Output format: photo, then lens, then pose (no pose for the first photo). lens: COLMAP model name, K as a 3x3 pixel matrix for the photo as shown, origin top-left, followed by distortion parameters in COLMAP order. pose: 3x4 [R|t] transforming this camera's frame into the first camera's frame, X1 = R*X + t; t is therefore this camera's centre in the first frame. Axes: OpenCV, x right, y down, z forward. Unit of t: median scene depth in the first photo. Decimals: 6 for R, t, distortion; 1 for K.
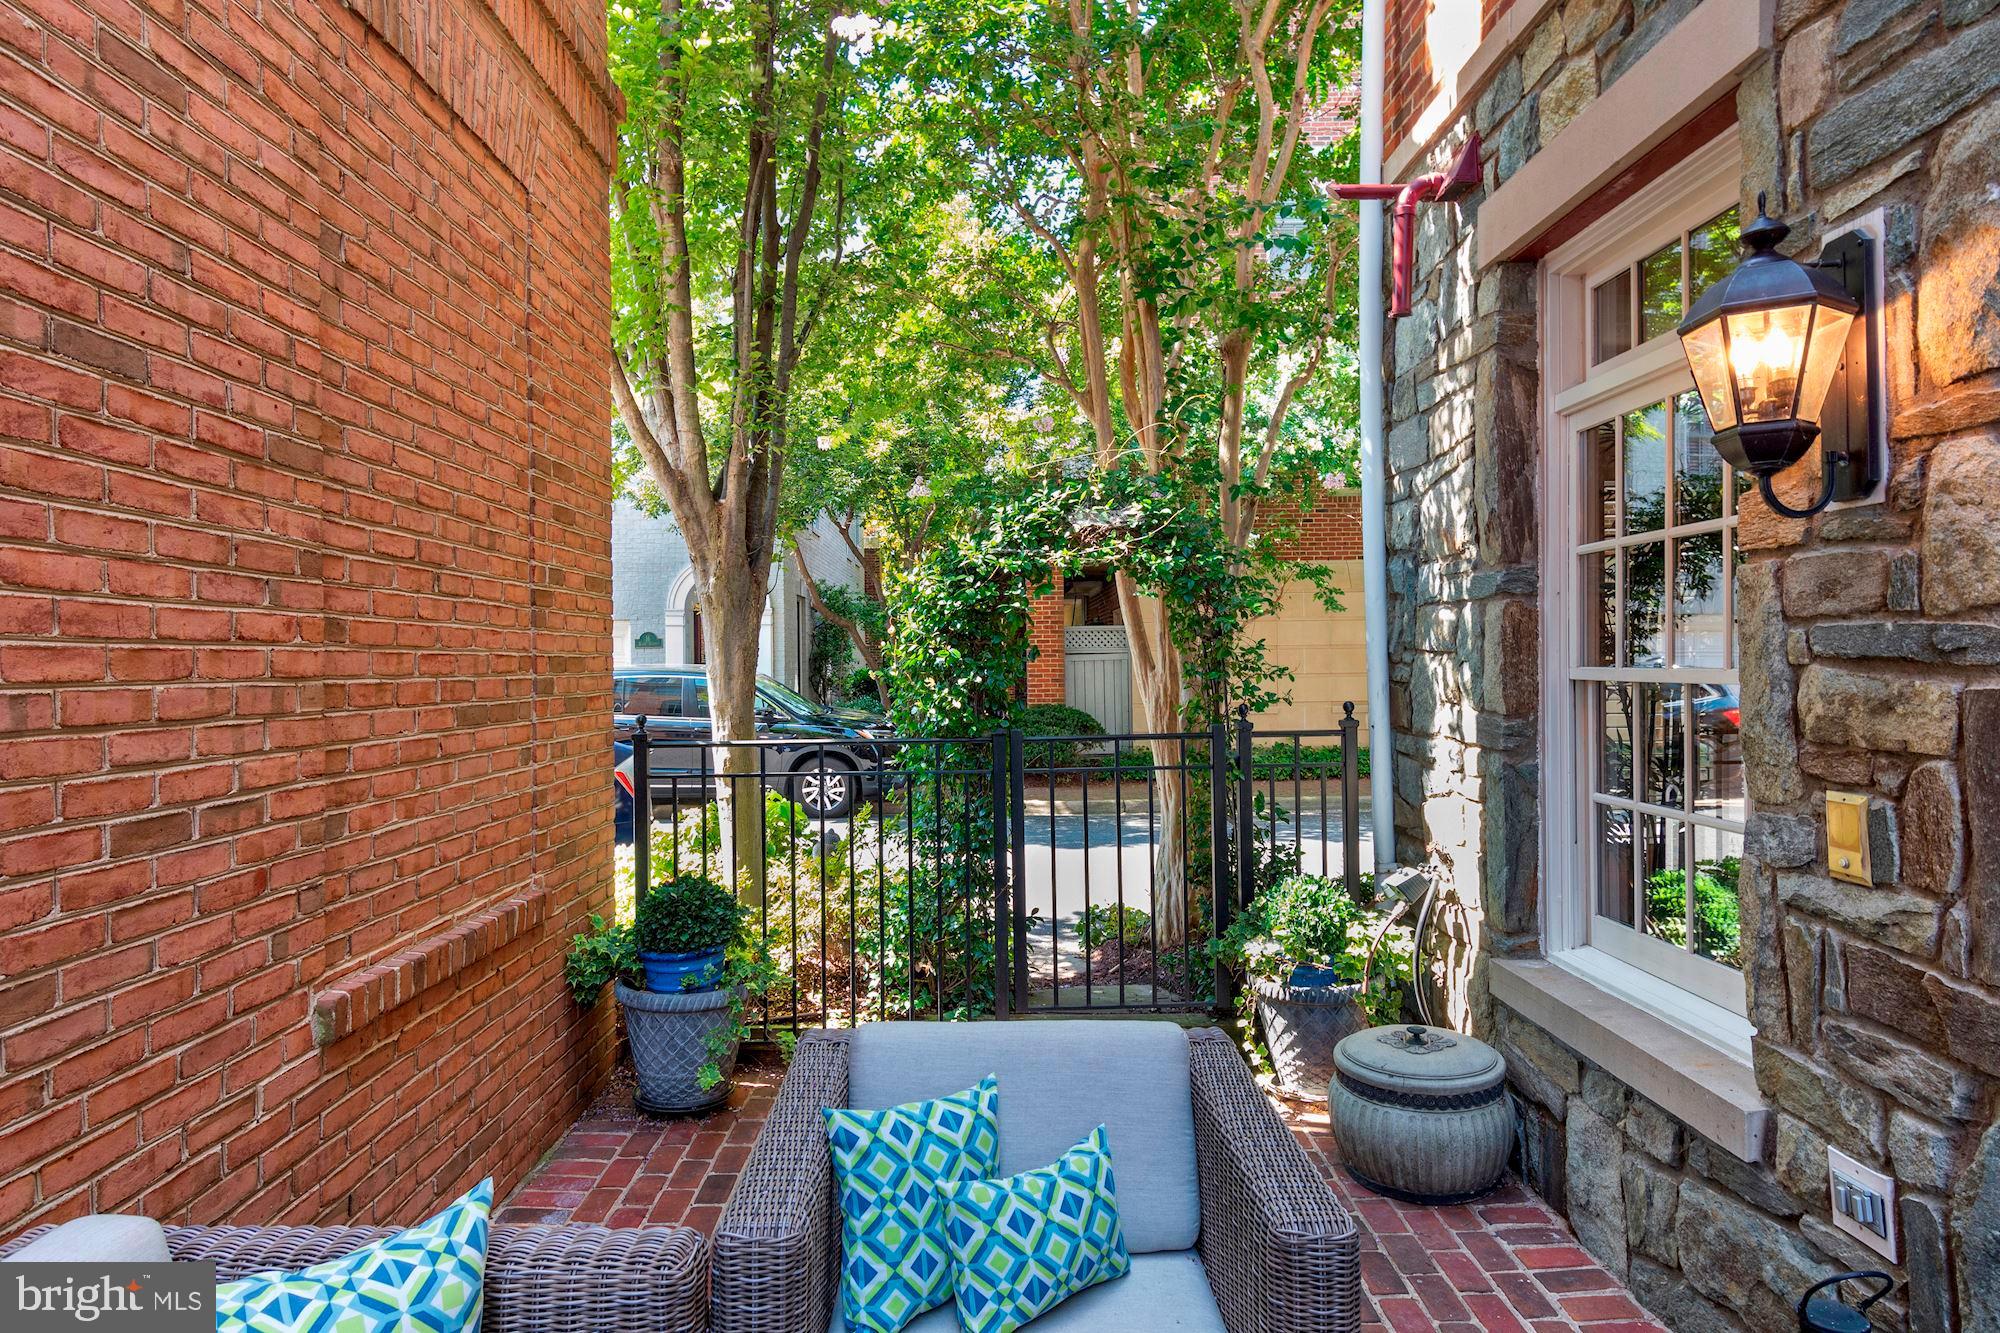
lens RADIAL K [[1209.2, 0, 1000.0], [0, 1209.2, 666.5], [0, 0, 1]] dist [-0.001087, -0.000374]
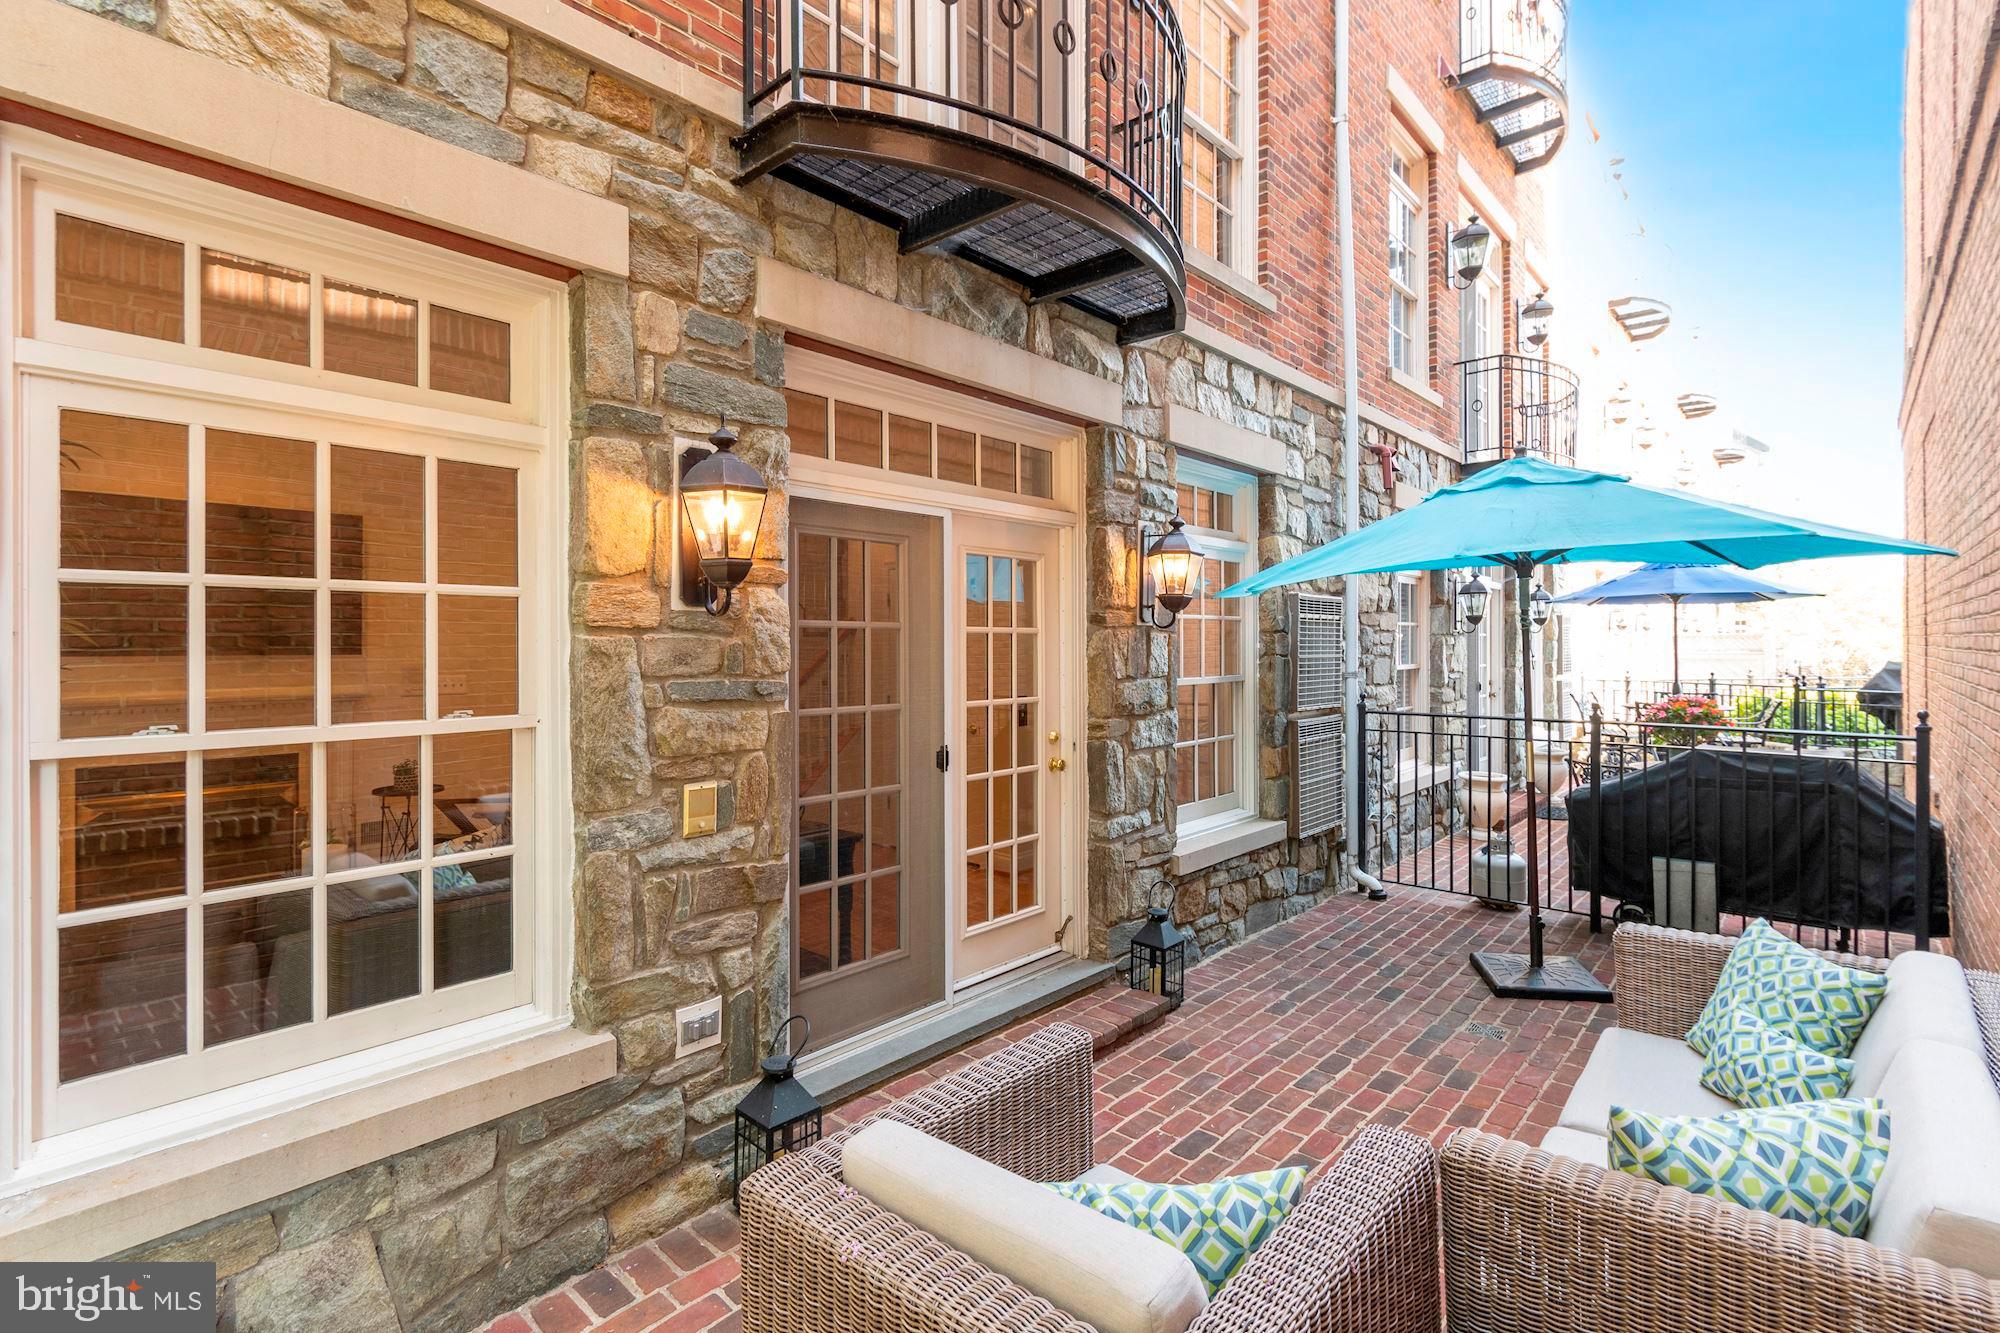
lens RADIAL K [[904.2, 0, 1000.8], [0, 904.2, 652.1], [0, 0, 1]] dist [0.034153, -0.017811]
pose [[-0.719650, 0.007873, 0.694292, -0.478374], [0.011507, 0.999934, 0.000588, -0.072473], [-0.694242, 0.008412, -0.719693, 1.648942]]
